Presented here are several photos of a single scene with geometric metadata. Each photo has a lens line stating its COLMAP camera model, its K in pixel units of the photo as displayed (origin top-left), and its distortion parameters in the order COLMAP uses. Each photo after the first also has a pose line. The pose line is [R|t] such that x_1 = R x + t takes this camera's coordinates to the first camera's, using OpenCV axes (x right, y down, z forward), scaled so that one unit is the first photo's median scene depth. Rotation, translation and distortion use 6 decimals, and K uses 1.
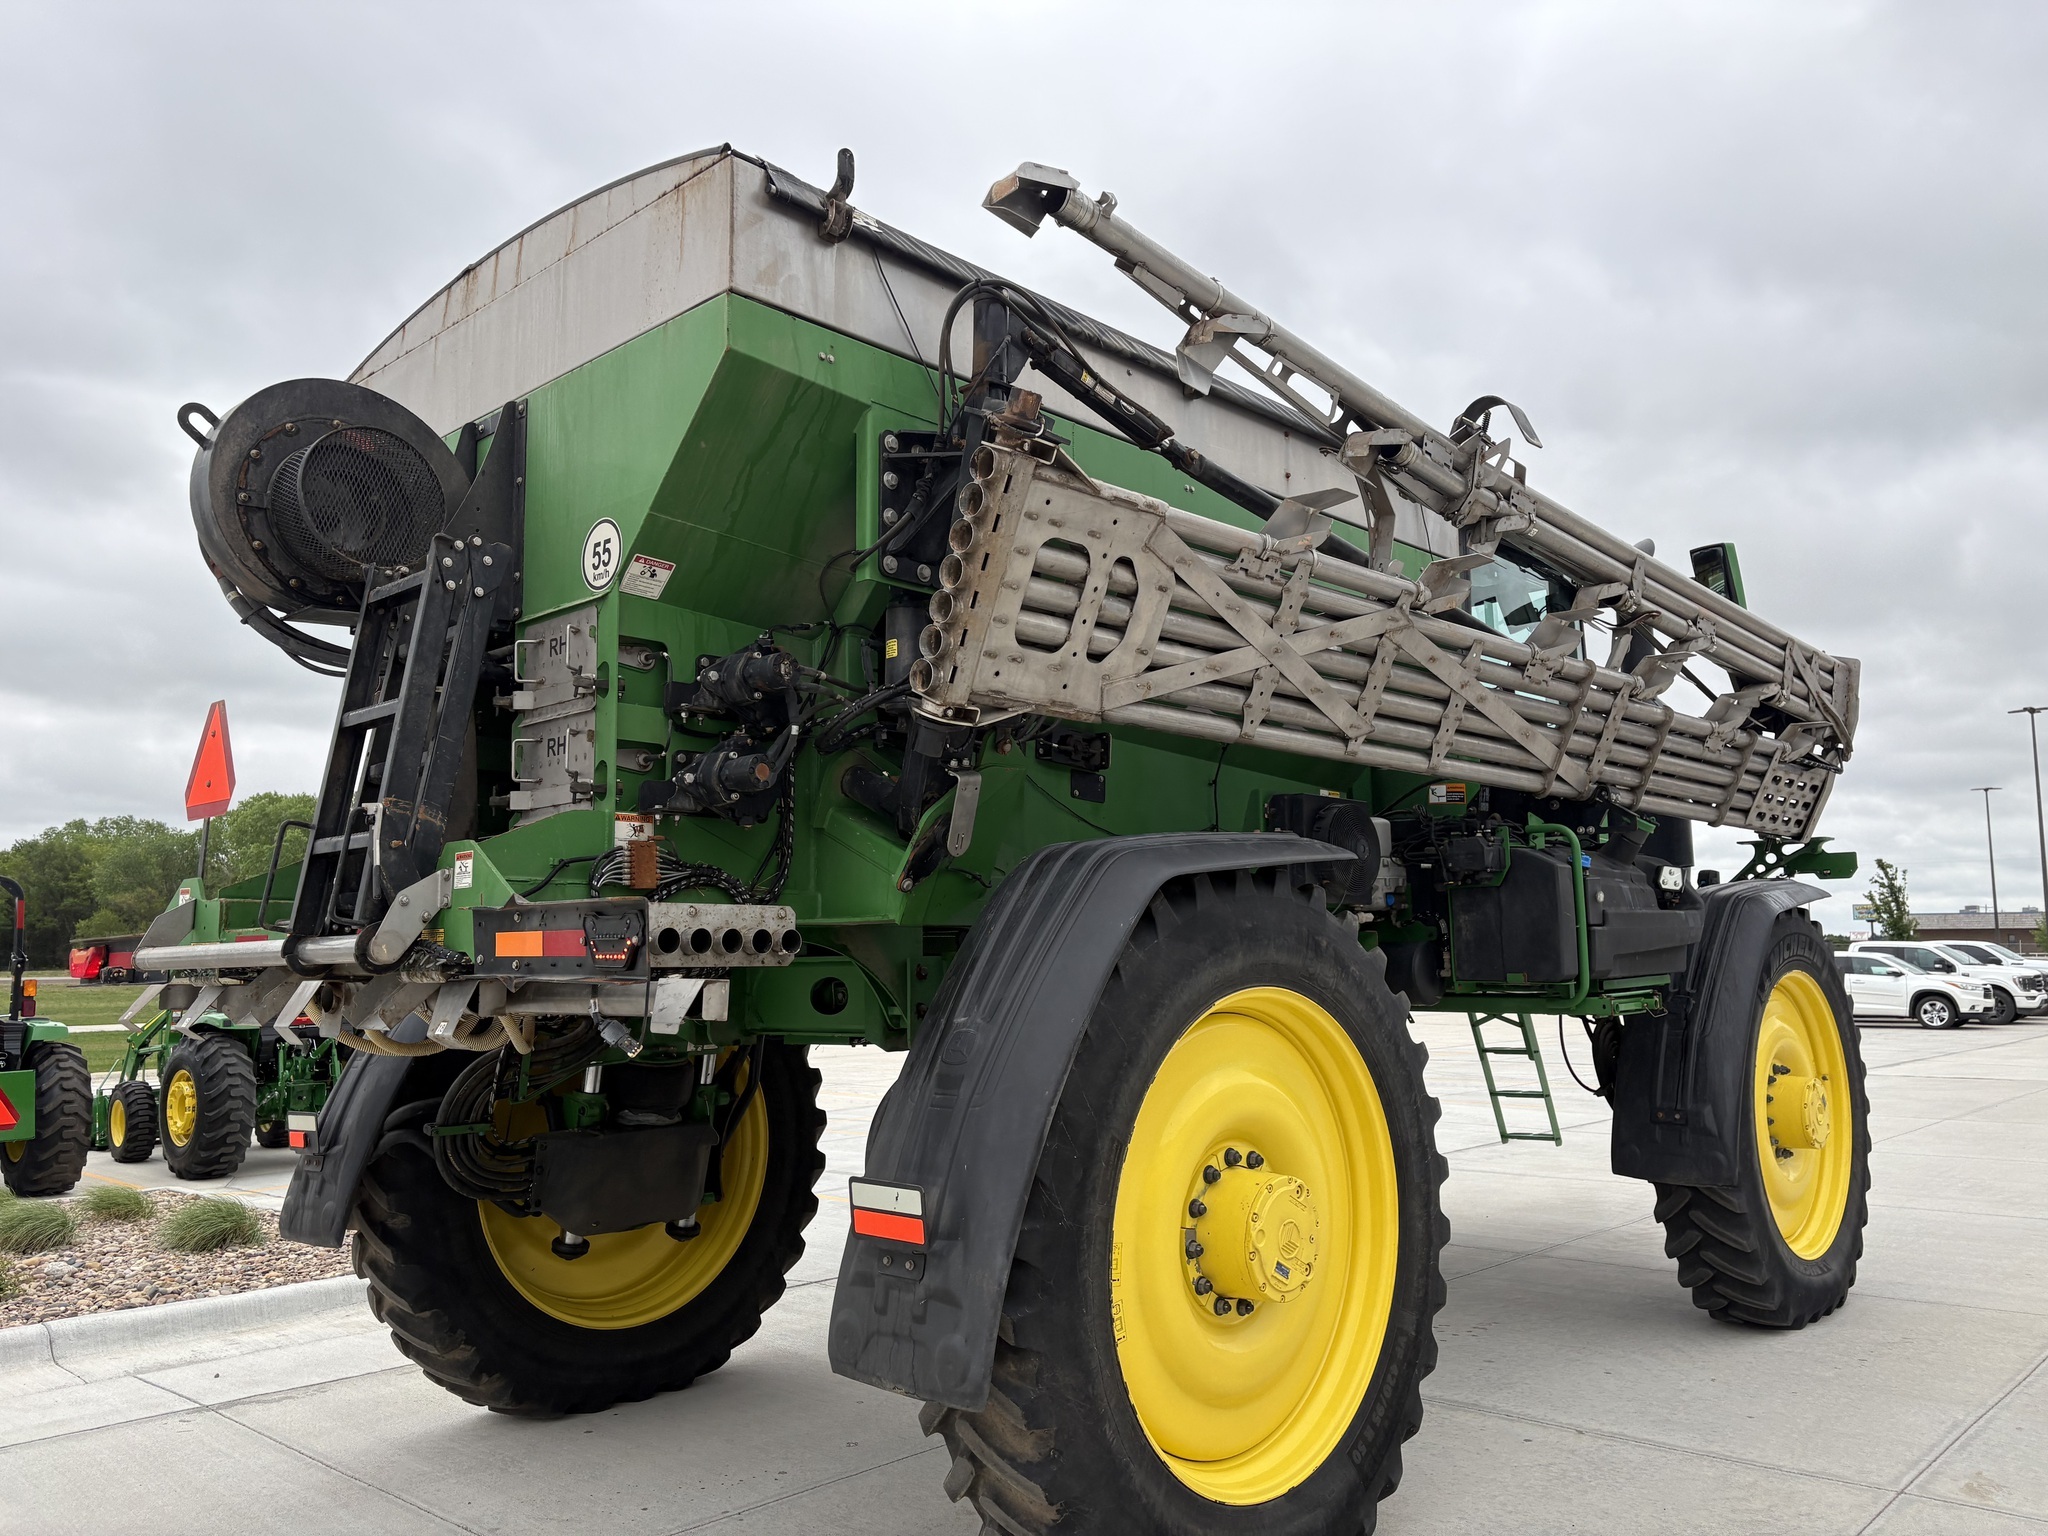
lens RADIAL K [[1563.5, 0, 1024.0], [0, 1563.5, 768.0], [0, 0, 1]] dist [0.058763, -0.080577]
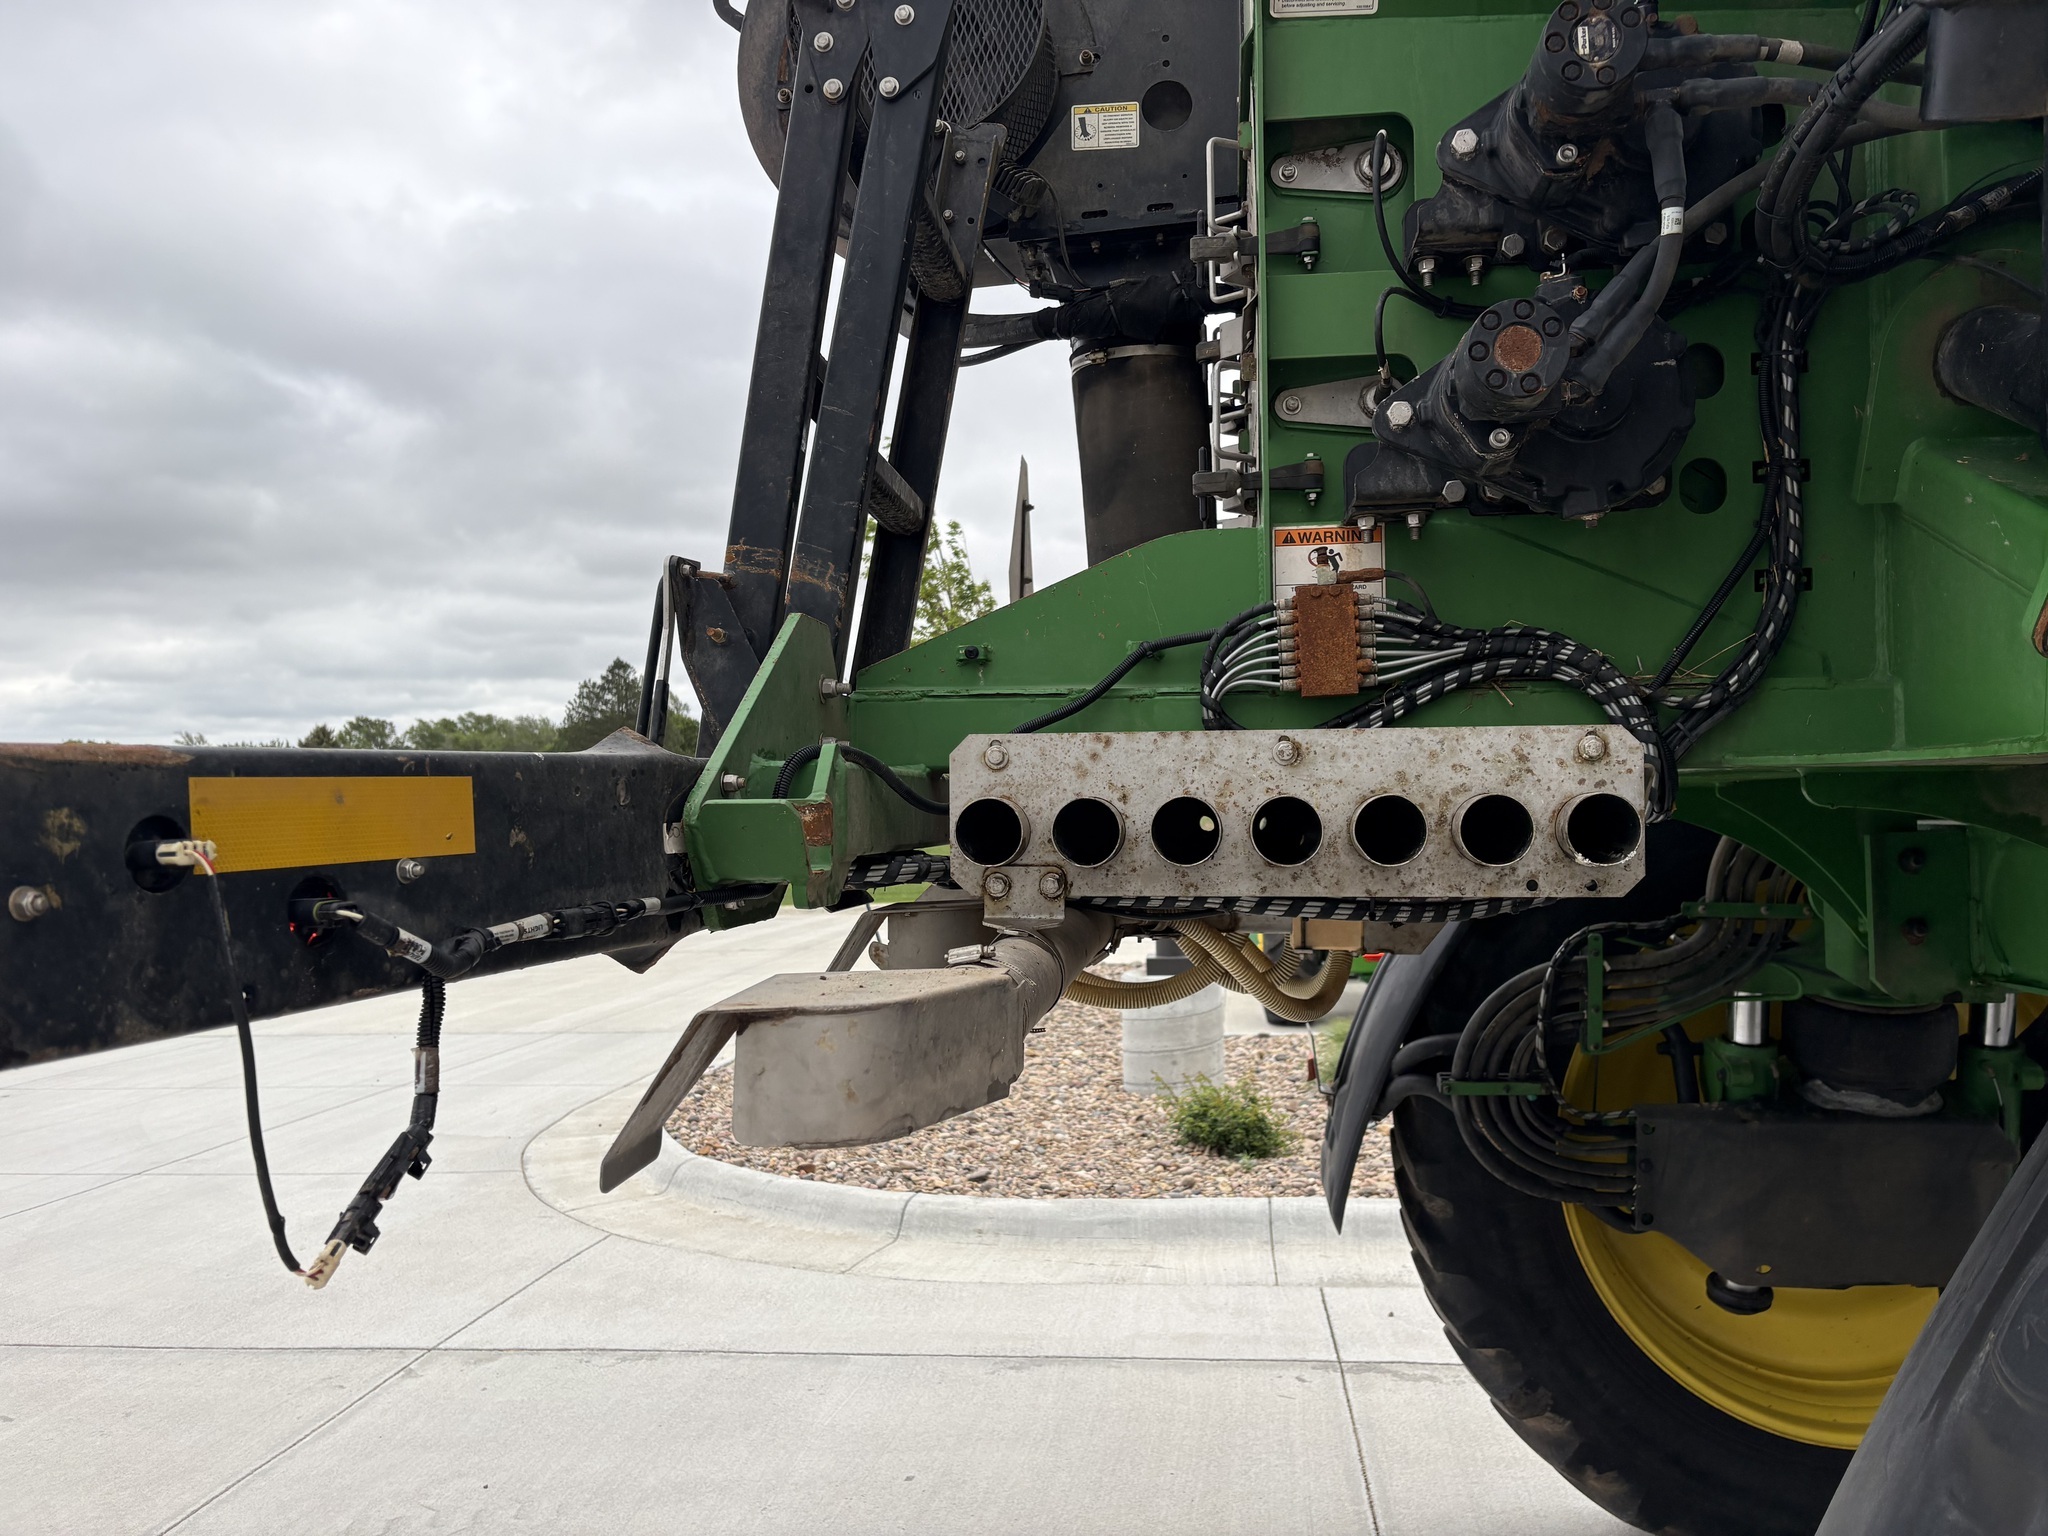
lens RADIAL K [[1579.0, 0, 1024.0], [0, 1579.0, 768.0], [0, 0, 1]] dist [0.003560, 0.004137]
pose [[0.598748, -0.015759, -0.800782, 0.035927], [0.108646, 0.992163, 0.061710, 0.044629], [0.793534, -0.123951, 0.595768, 0.496150]]
